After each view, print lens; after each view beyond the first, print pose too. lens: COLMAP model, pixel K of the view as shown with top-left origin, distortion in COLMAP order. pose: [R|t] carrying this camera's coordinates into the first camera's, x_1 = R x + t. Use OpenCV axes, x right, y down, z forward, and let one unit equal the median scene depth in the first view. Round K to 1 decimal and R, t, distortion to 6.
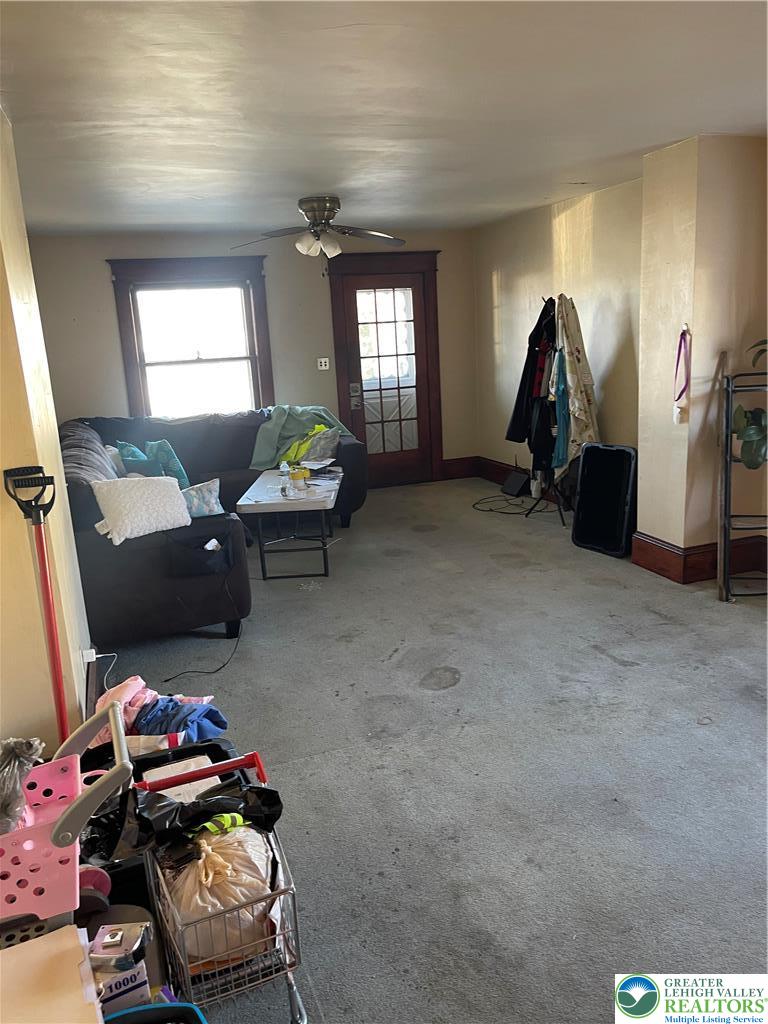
lens RADIAL K [[778.6, 0, 388.9], [0, 778.6, 511.2], [0, 0, 1]] dist [0.061312, -0.087219]
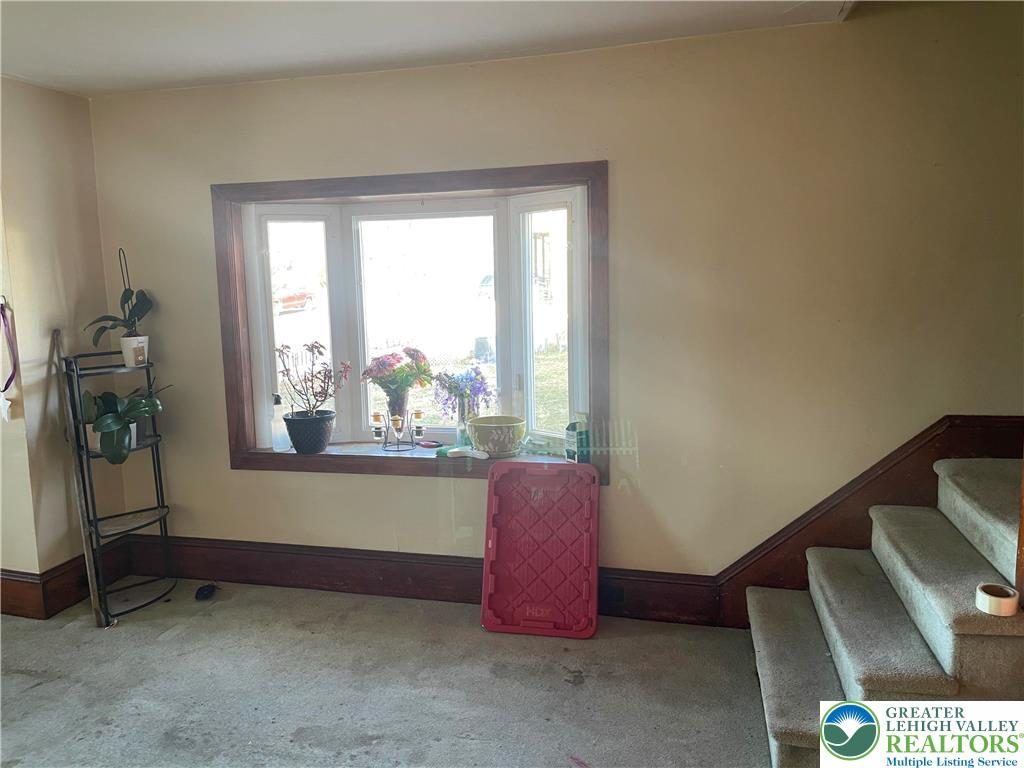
lens RADIAL K [[778.6, 0, 489.3], [0, 778.6, 380.9], [0, 0, 1]] dist [0.061312, -0.087219]
pose [[0.583285, -0.072182, 0.809054, 0.013507], [0.177458, 0.983306, -0.040210, -0.033768], [-0.792645, 0.167027, 0.586357, 0.153006]]
